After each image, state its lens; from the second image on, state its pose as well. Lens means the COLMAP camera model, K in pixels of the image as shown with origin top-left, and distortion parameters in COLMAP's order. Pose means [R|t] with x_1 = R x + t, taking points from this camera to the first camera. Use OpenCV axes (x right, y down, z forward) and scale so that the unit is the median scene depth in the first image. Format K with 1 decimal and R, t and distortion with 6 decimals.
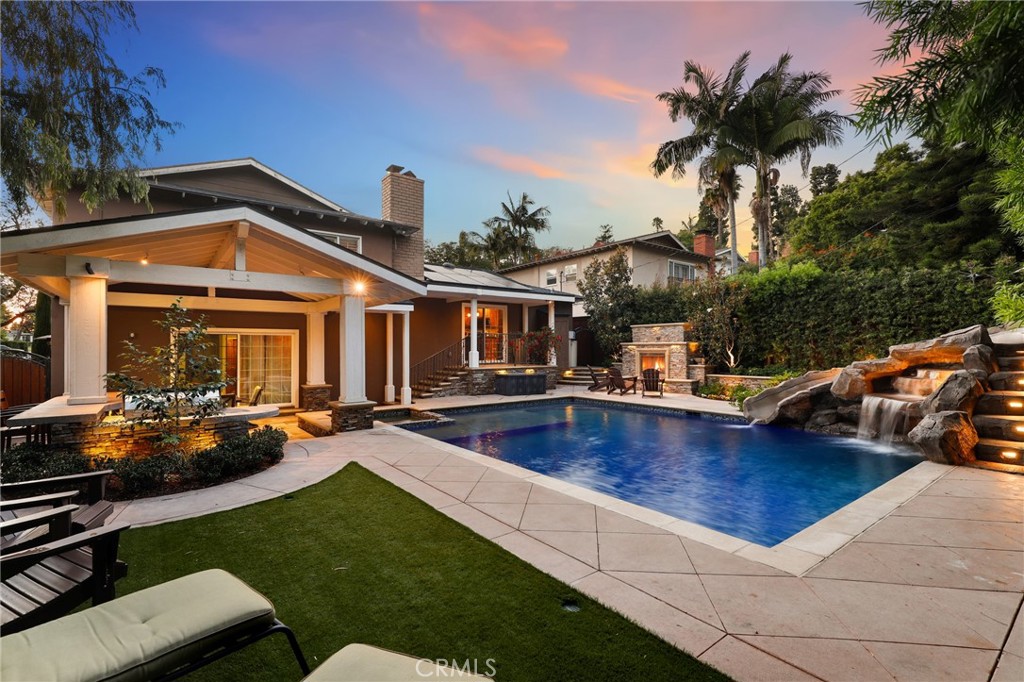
lens RADIAL K [[474.9, 0, 512.0], [0, 474.9, 341.0], [0, 0, 1]] dist [0.001093, 0.000159]
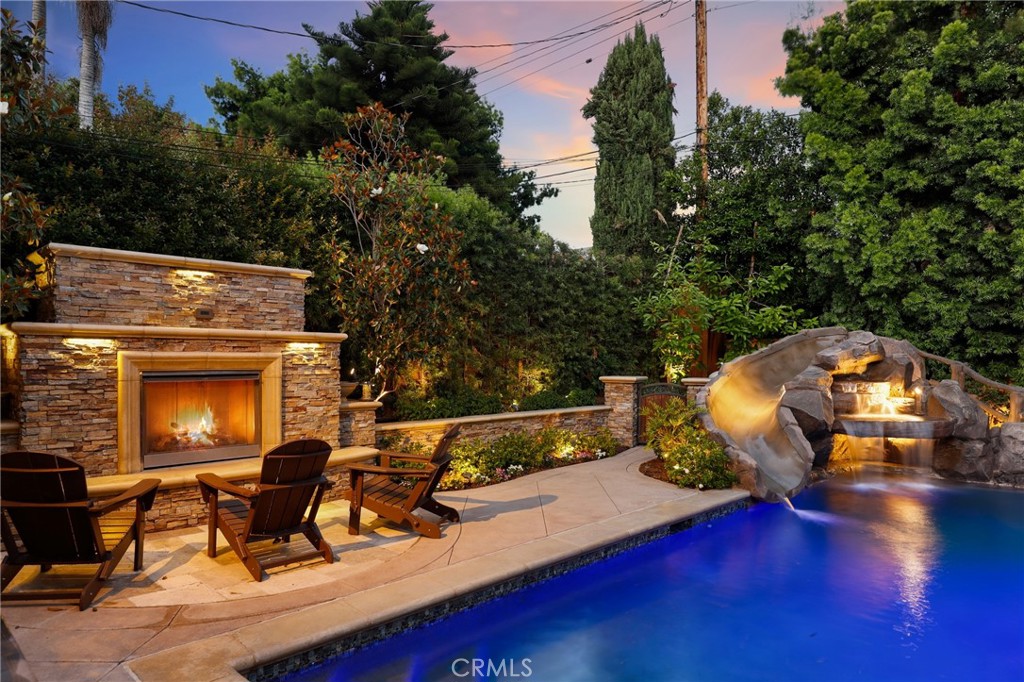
lens RADIAL K [[634.1, 0, 513.4], [0, 634.1, 369.9], [0, 0, 1]] dist [0.000618, -0.001746]
pose [[-0.143268, -0.016767, 0.989542, -0.071268], [-0.018840, 0.999721, 0.014212, 0.018101], [-0.989505, -0.016607, -0.143544, 0.921599]]
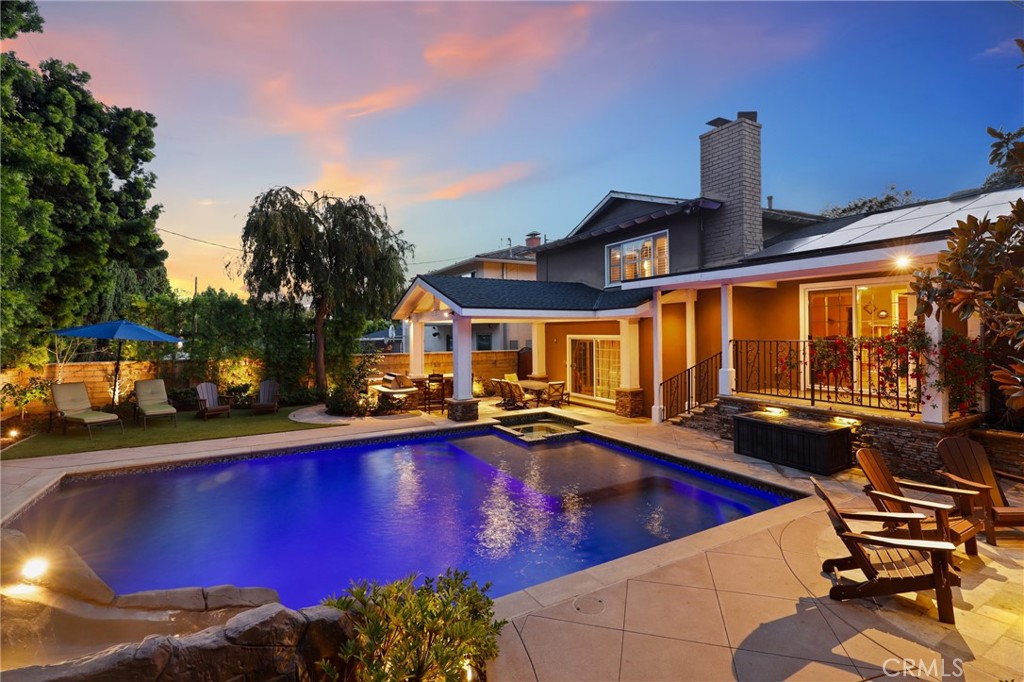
lens RADIAL K [[476.4, 0, 535.5], [0, 476.4, 328.5], [0, 0, 1]] dist [-0.000154, -0.000018]
pose [[-0.112701, -0.000601, -0.993629, 0.559929], [0.022797, 0.999735, -0.003190, -0.034356], [0.993367, -0.023011, -0.112657, 0.785966]]
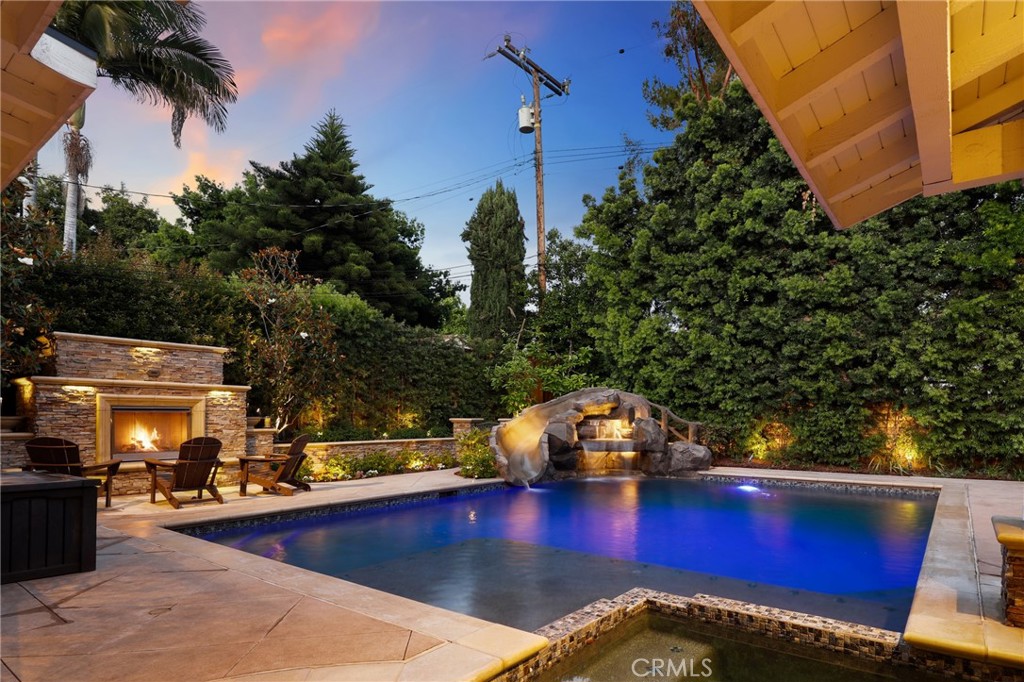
lens RADIAL K [[547.7, 0, 568.5], [0, 547.7, 417.9], [0, 0, 1]] dist [-0.002028, -0.000425]
pose [[-0.299713, 0.005277, 0.954015, -0.315309], [-0.013220, 0.999866, -0.009683, 0.037879], [-0.953938, -0.015515, -0.299603, 0.818485]]
